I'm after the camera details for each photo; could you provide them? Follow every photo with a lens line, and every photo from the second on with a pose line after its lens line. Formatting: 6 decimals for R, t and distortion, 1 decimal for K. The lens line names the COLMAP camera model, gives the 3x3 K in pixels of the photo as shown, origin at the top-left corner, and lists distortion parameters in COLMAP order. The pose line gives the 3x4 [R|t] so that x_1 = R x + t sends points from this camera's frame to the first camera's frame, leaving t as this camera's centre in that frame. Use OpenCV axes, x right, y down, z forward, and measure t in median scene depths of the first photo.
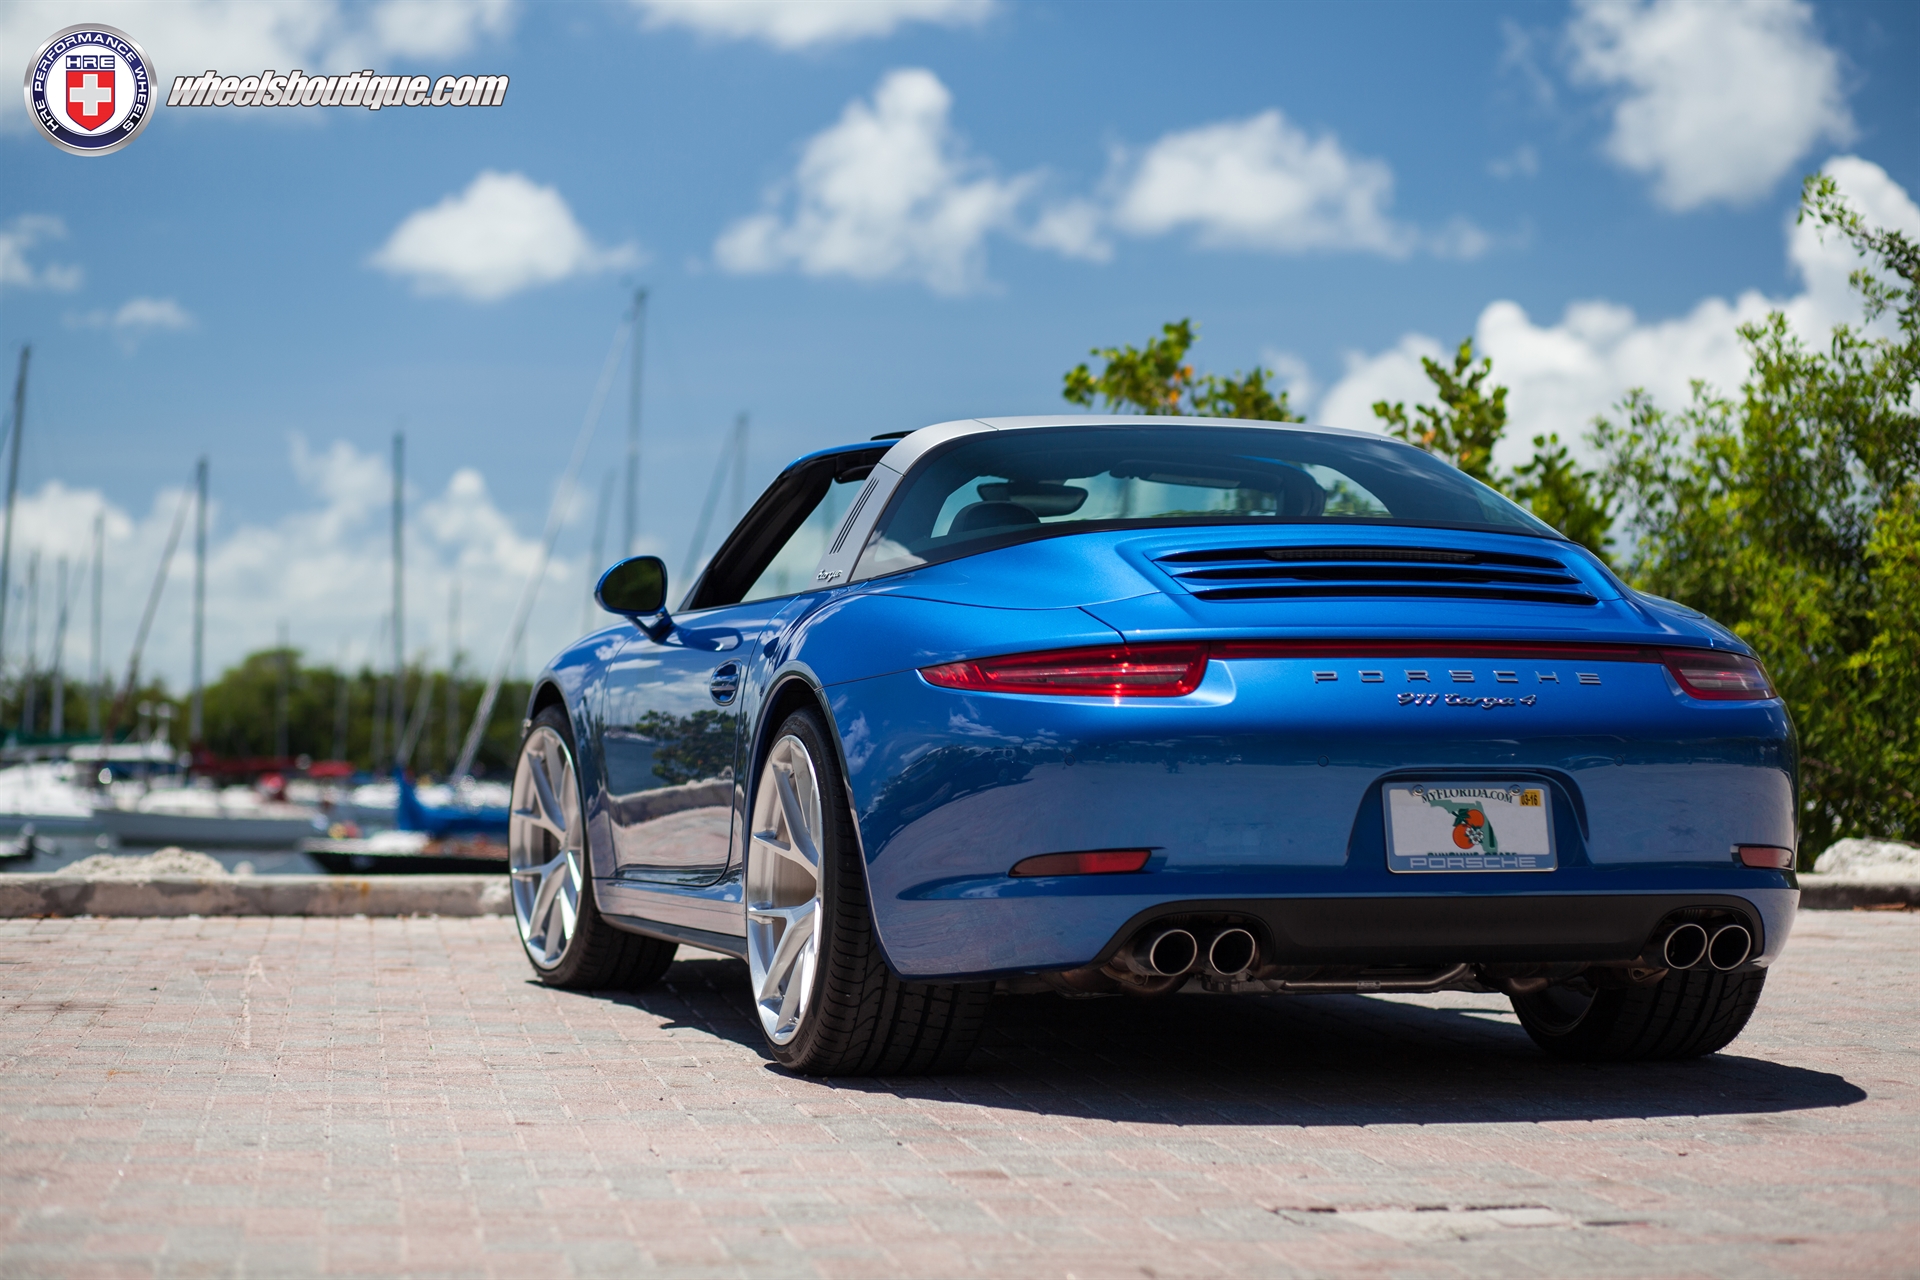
lens RADIAL K [[4594.4, 0, 960.0], [0, 4594.4, 640.0], [0, 0, 1]] dist [0.019874, -2.531955]
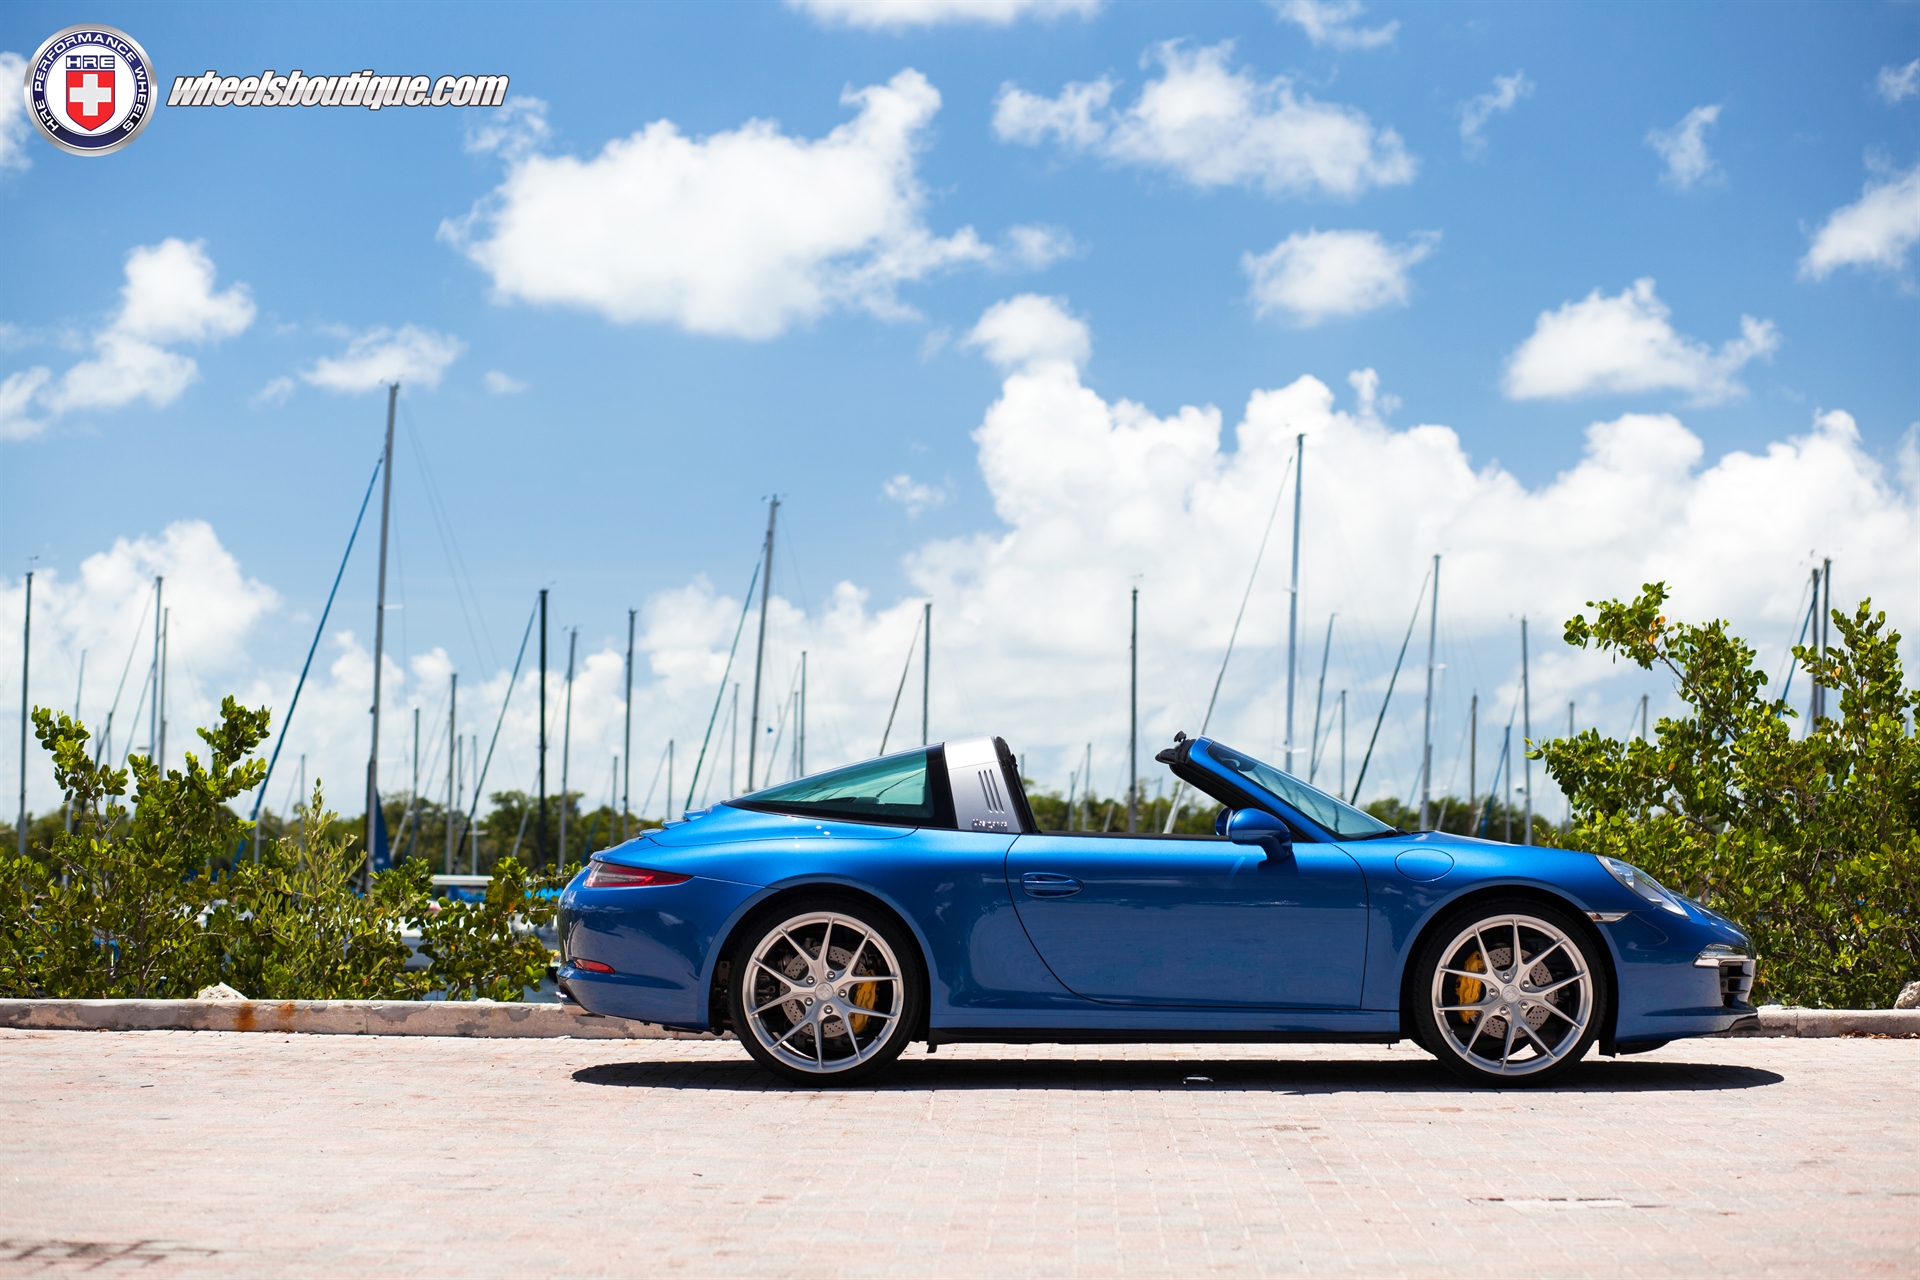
lens RADIAL K [[4594.4, 0, 960.0], [0, 4594.4, 640.0], [0, 0, 1]] dist [0.019874, -2.531955]
pose [[0.987515, -0.010129, -0.157199, 0.135927], [0.005941, 0.999615, -0.027084, -0.044037], [0.157412, 0.025812, 0.987196, -0.732321]]
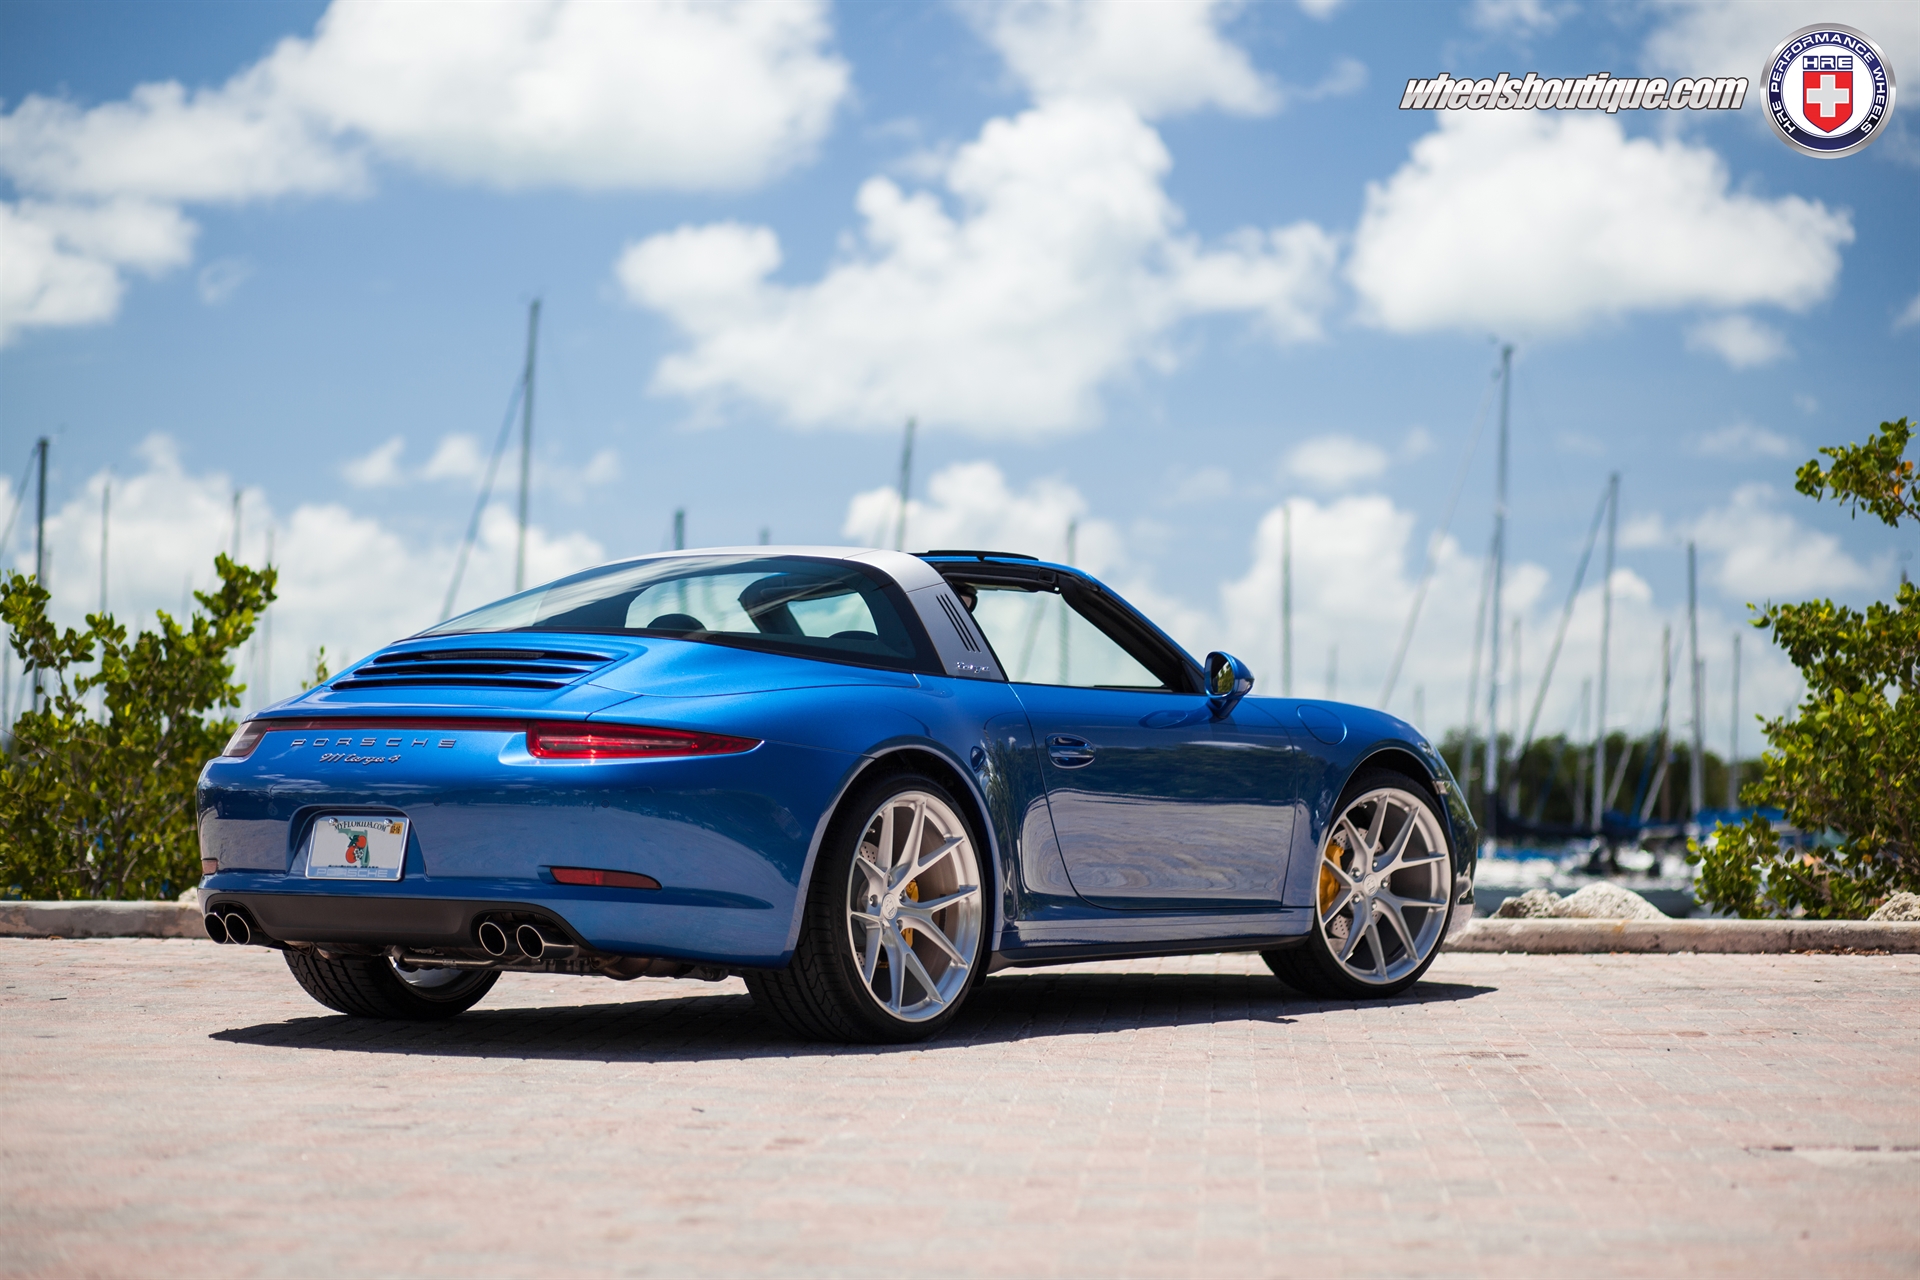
lens RADIAL K [[4702.6, 0, 956.5], [0, 4702.6, 703.7], [0, 0, 1]] dist [-0.008786, -3.035691]
pose [[0.981706, -0.003153, -0.190377, 0.088324], [0.003314, 0.999994, 0.000524, -0.005933], [0.190374, -0.001145, 0.981711, -0.330193]]
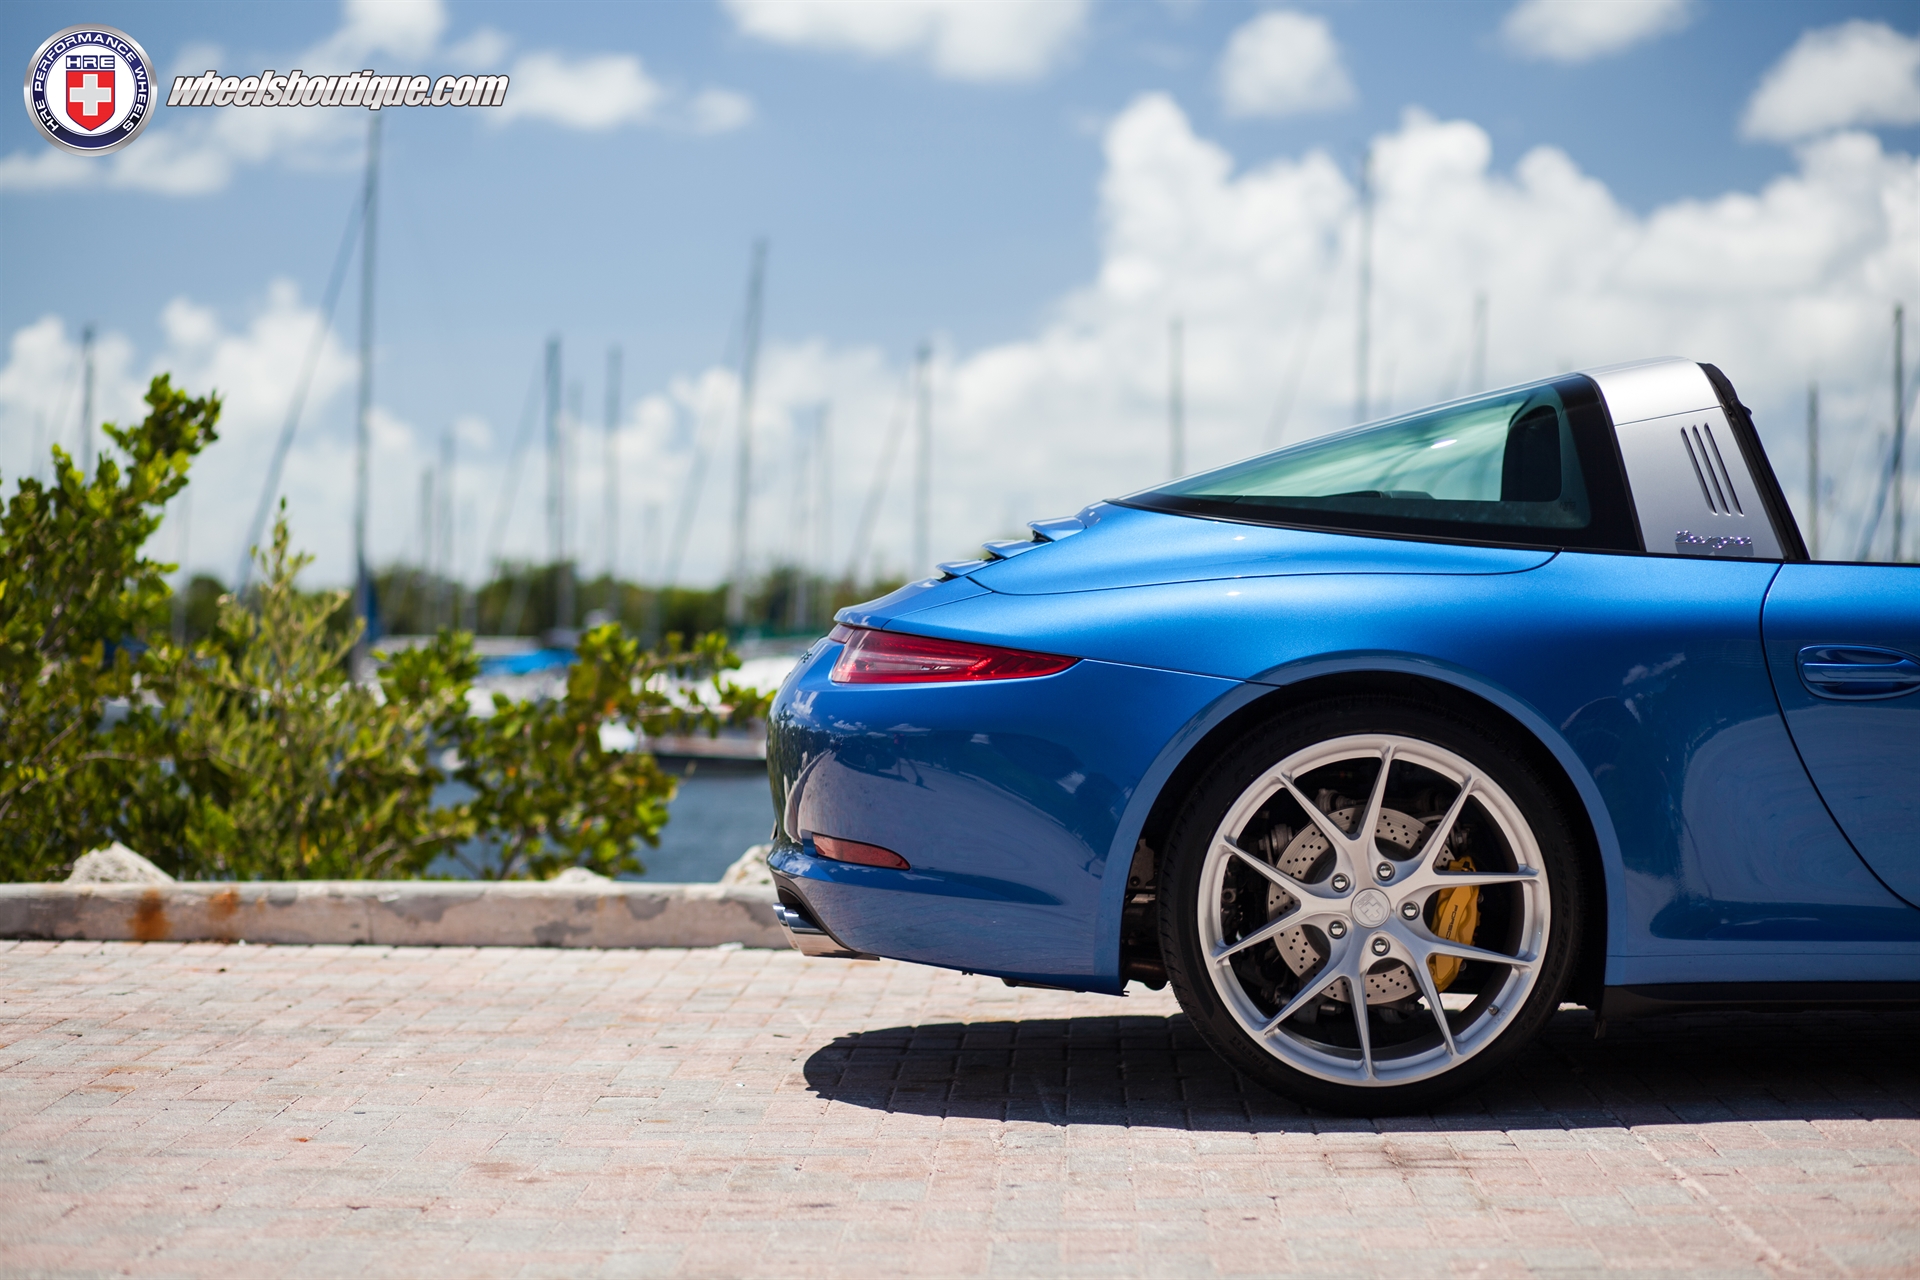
lens RADIAL K [[4594.4, 0, 960.0], [0, 4594.4, 640.0], [0, 0, 1]] dist [0.019874, -2.531955]
pose [[0.987540, -0.008386, -0.157143, -0.211764], [0.012203, 0.999653, 0.023341, -0.018614], [0.156893, -0.024968, 0.987300, 0.445723]]
